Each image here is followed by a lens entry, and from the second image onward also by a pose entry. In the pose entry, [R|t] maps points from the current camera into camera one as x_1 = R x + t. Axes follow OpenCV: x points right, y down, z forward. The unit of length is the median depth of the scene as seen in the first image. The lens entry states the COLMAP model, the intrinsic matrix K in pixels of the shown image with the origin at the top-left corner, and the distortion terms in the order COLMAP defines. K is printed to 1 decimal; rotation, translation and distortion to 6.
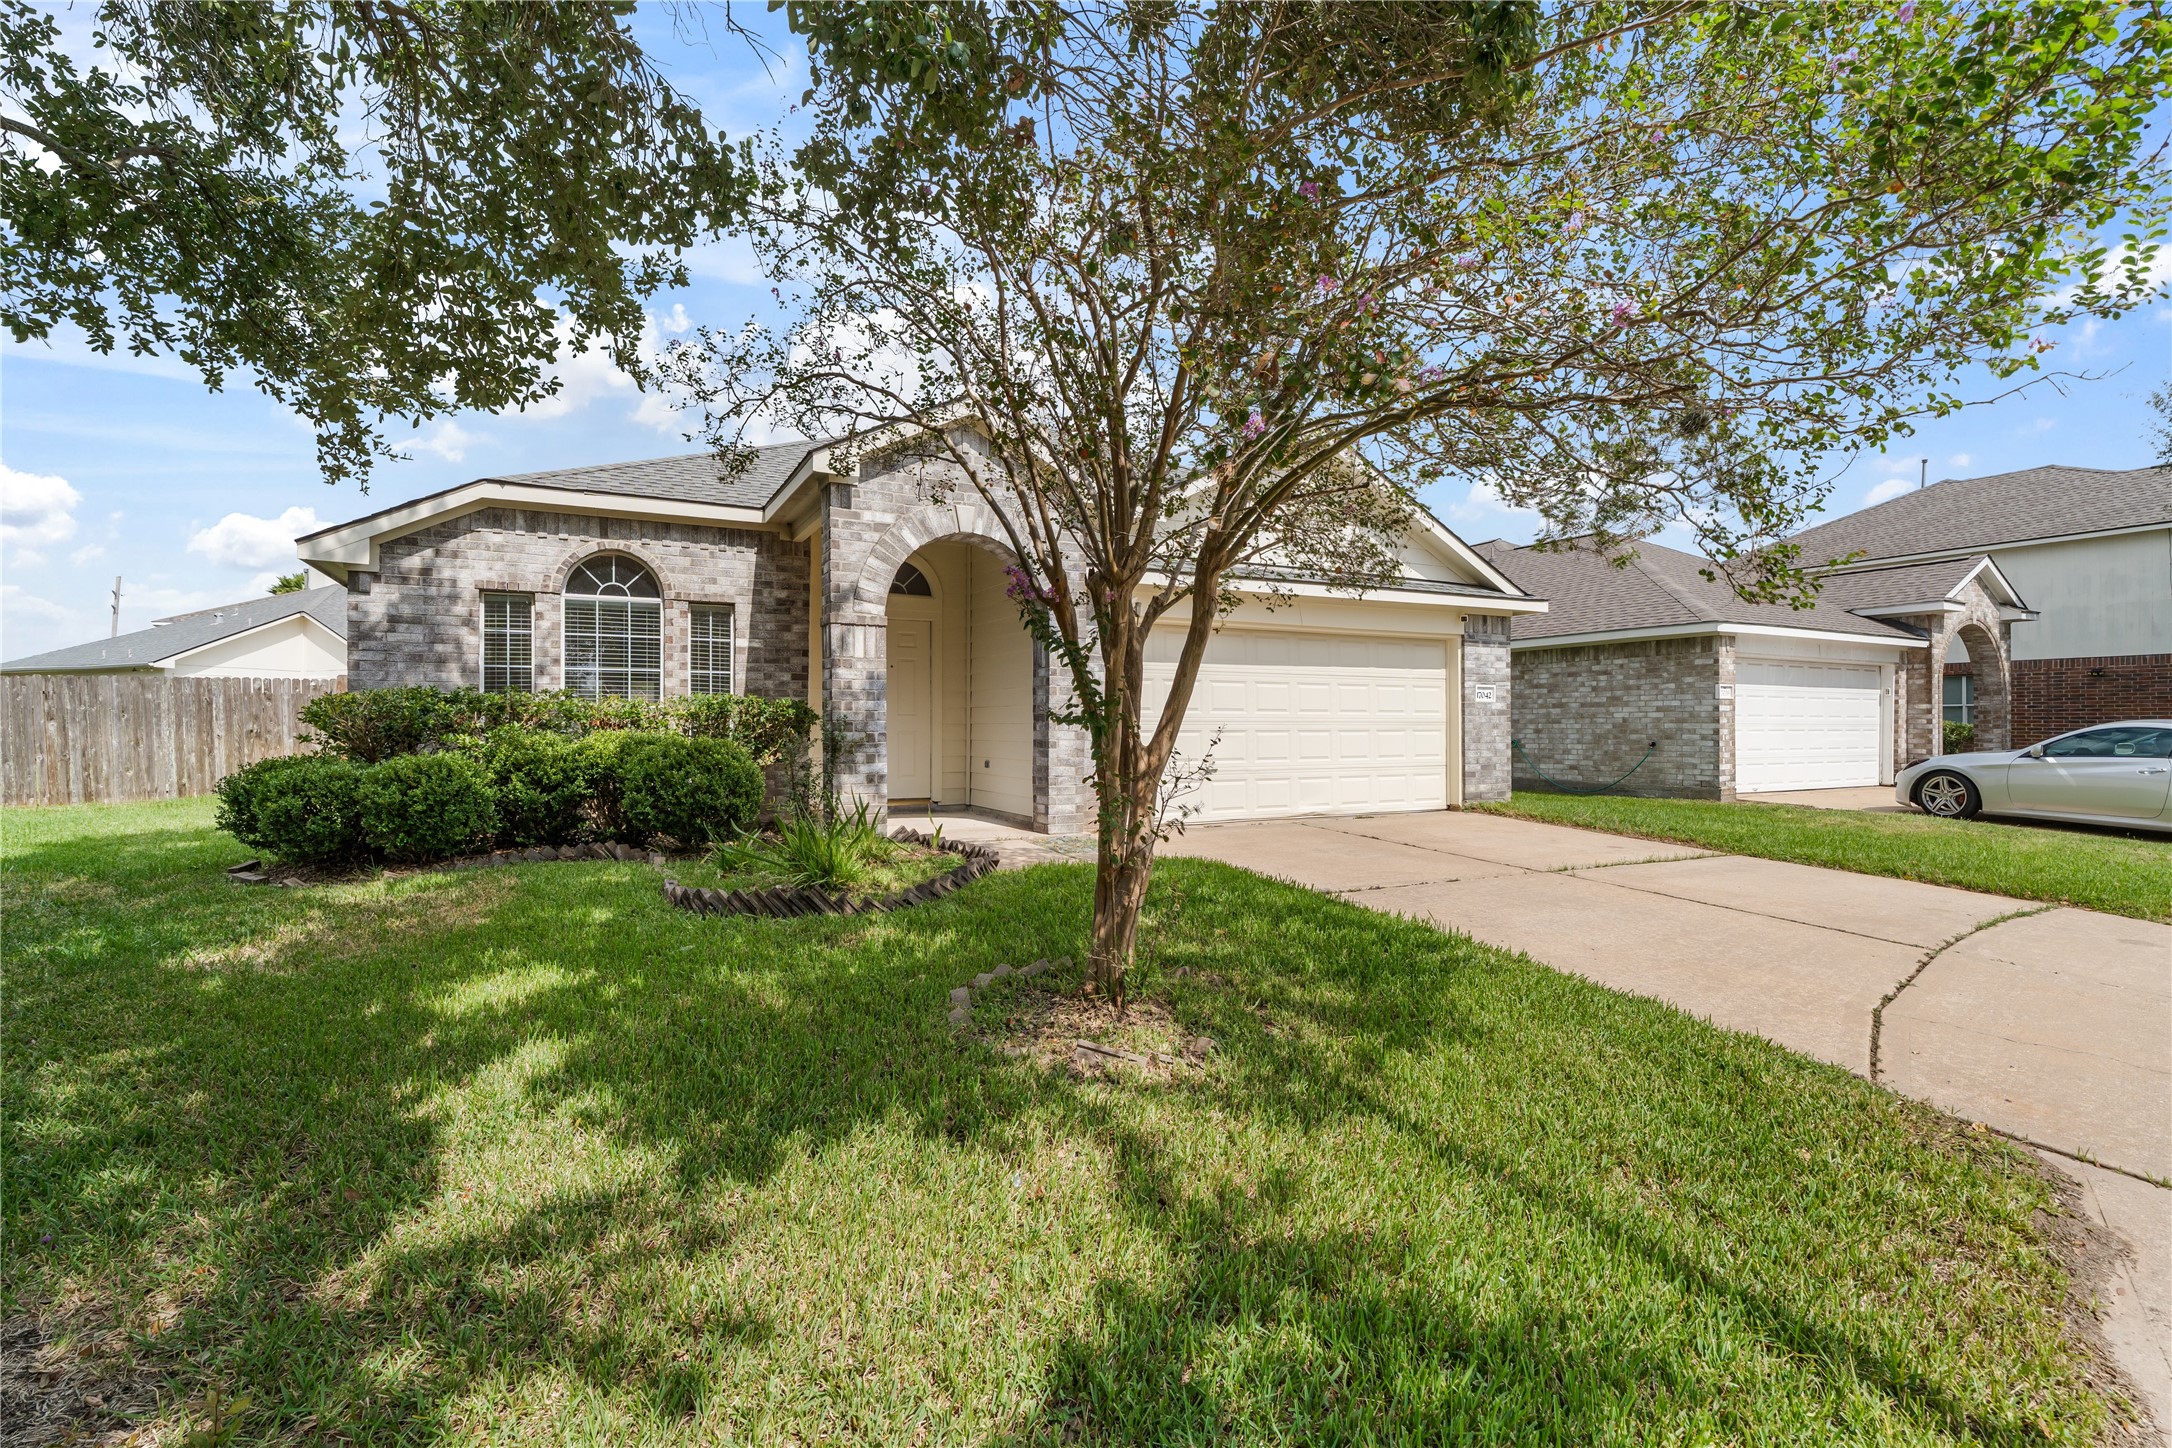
lens RADIAL K [[978.0, 0, 1081.5], [0, 978.0, 720.8], [0, 0, 1]] dist [-0.010083, 0.004064]
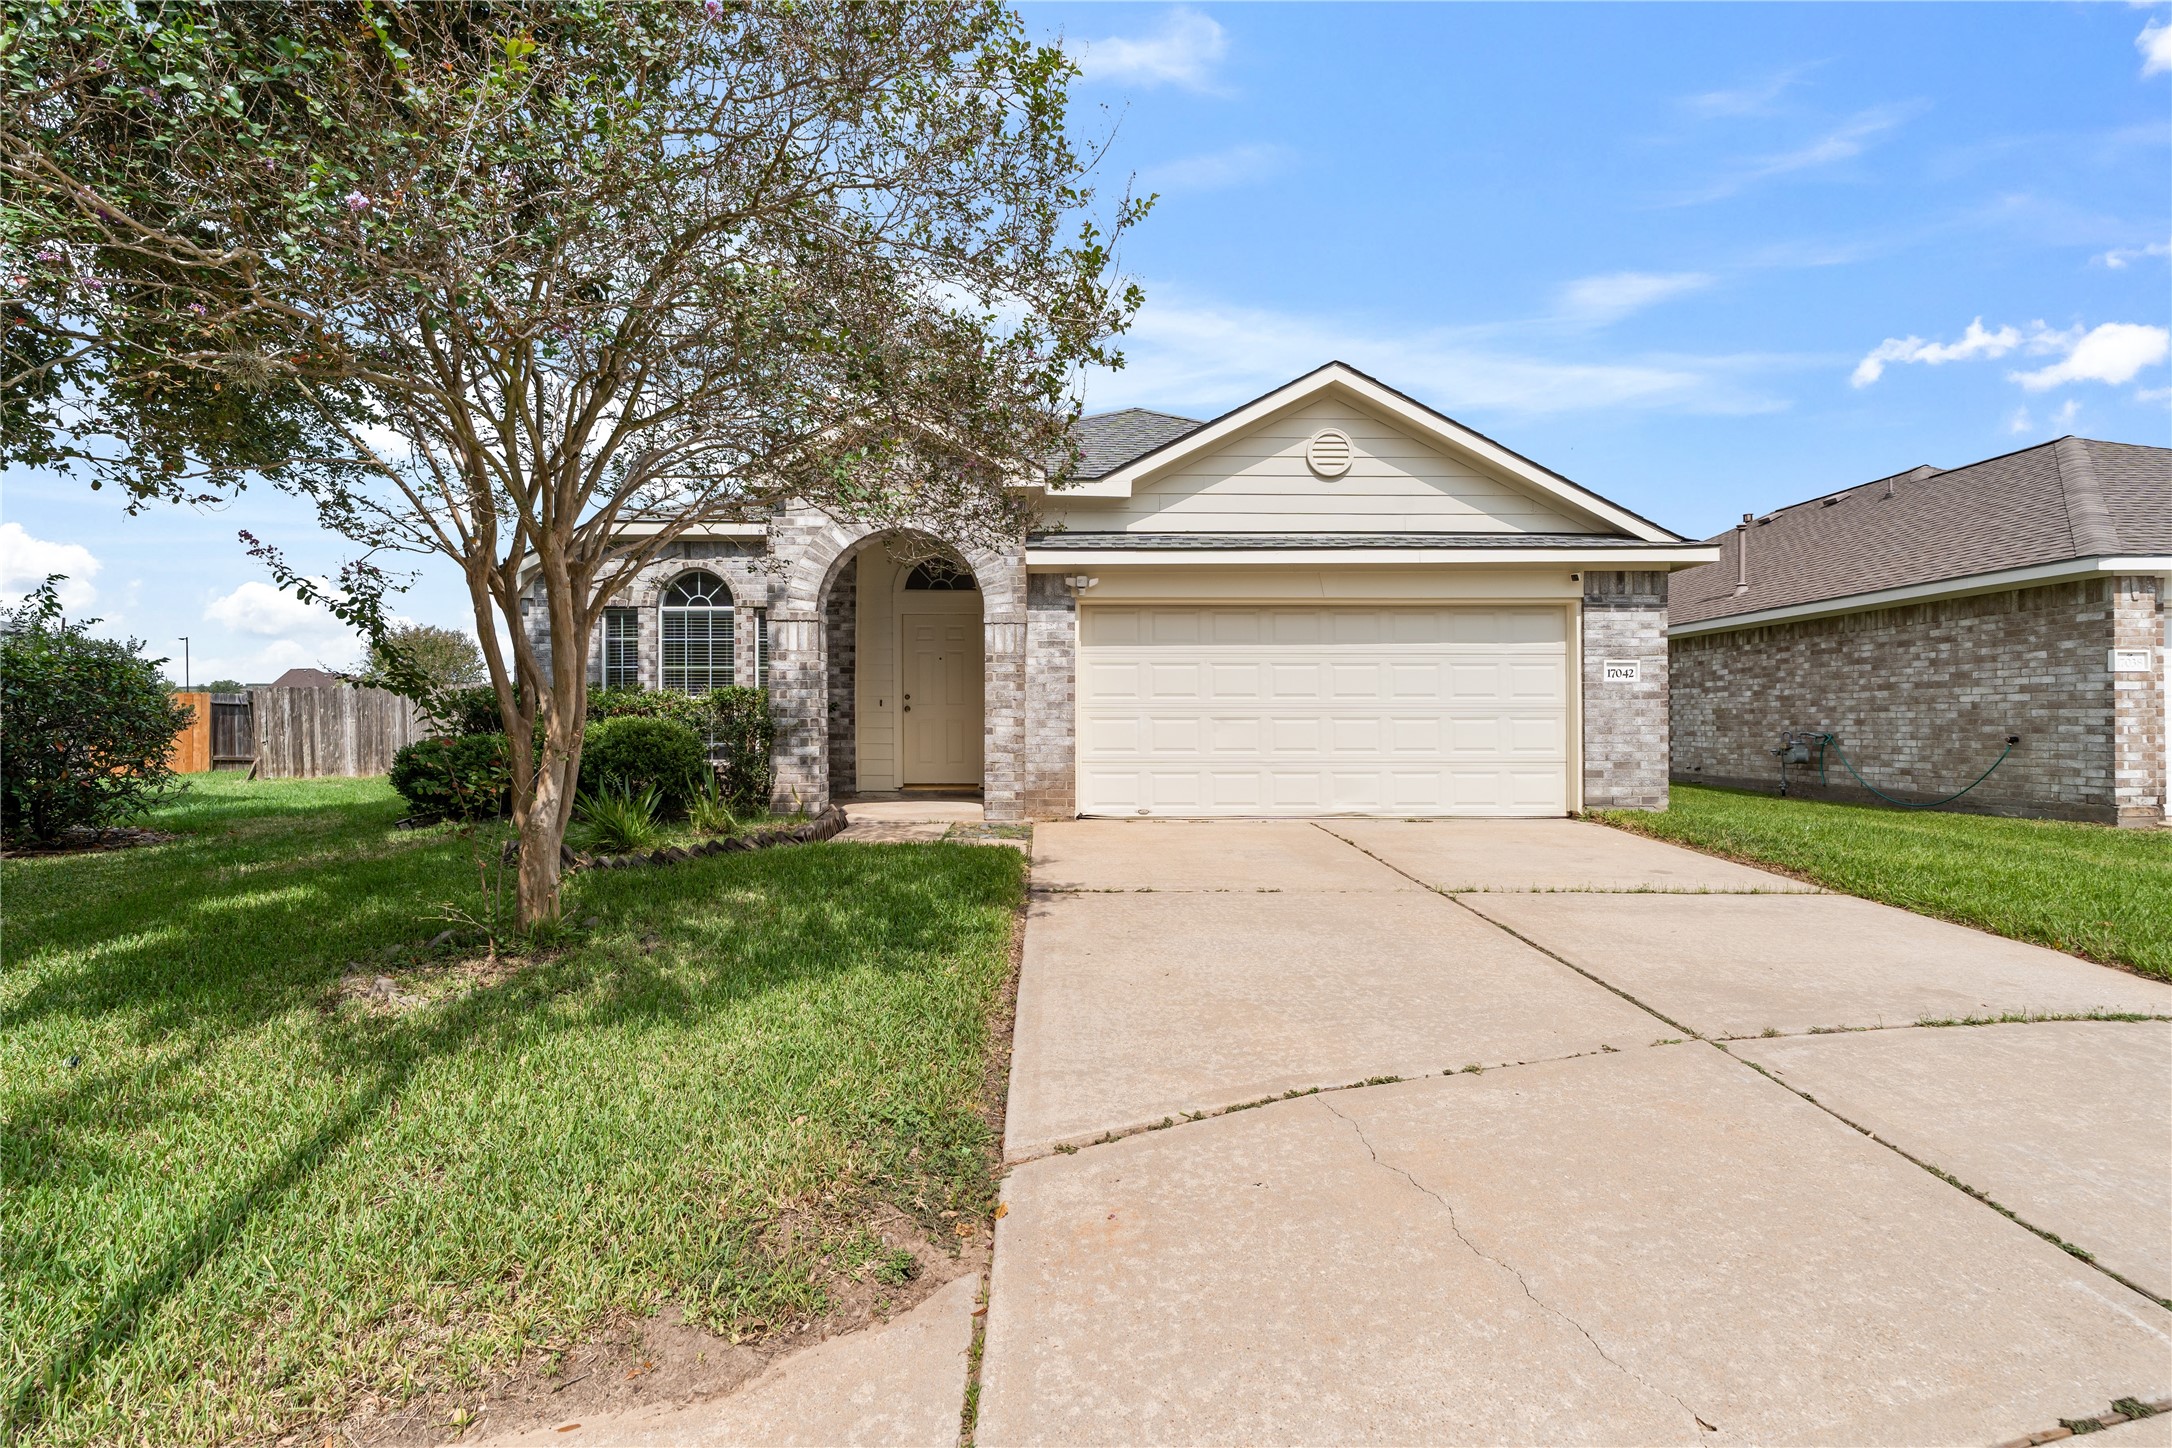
lens RADIAL K [[978.0, 0, 1088.0], [0, 978.0, 724.4], [0, 0, 1]] dist [-0.010083, 0.004064]
pose [[0.893831, 0.000574, -0.448403, 0.479379], [0.002718, 0.999974, 0.006698, 0.010417], [0.448395, -0.007206, 0.893807, 0.136916]]
